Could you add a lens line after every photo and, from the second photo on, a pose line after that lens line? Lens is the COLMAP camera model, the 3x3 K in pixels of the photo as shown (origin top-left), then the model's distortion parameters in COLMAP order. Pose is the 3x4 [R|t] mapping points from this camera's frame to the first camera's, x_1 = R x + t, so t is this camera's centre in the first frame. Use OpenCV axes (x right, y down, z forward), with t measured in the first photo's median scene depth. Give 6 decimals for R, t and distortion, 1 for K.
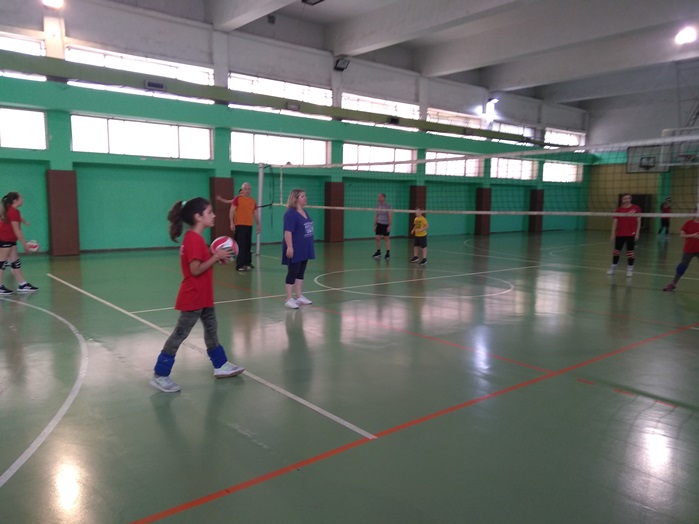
lens RADIAL K [[535.7, 0, 332.3], [0, 535.7, 263.1], [0, 0, 1]] dist [0.039700, -0.007482]
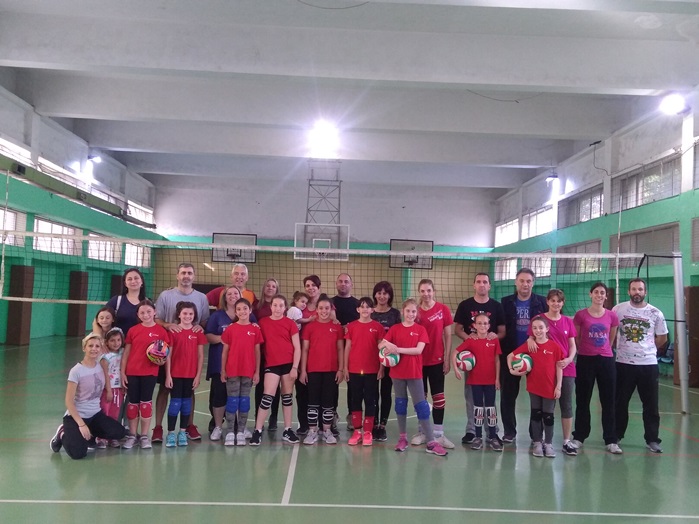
lens RADIAL K [[696.7, 0, 352.6], [0, 696.7, 260.5], [0, 0, 1]] dist [0.122874, -0.193404]
pose [[0.591981, 0.049081, 0.804456, -0.310974], [0.068641, 0.991447, -0.111001, -0.025157], [-0.803024, 0.120929, 0.583549, 0.155810]]
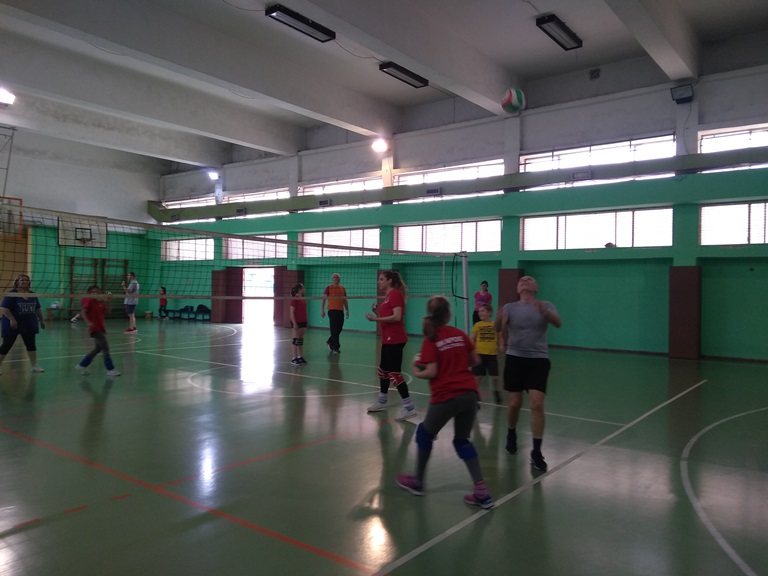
lens RADIAL K [[594.5, 0, 396.5], [0, 594.5, 286.4], [0, 0, 1]] dist [0.105996, -0.138886]
pose [[0.247622, -0.015037, -0.968740, 0.558607], [-0.126686, 0.990792, -0.047762, -0.041418], [0.960538, 0.134552, 0.243437, 0.426633]]
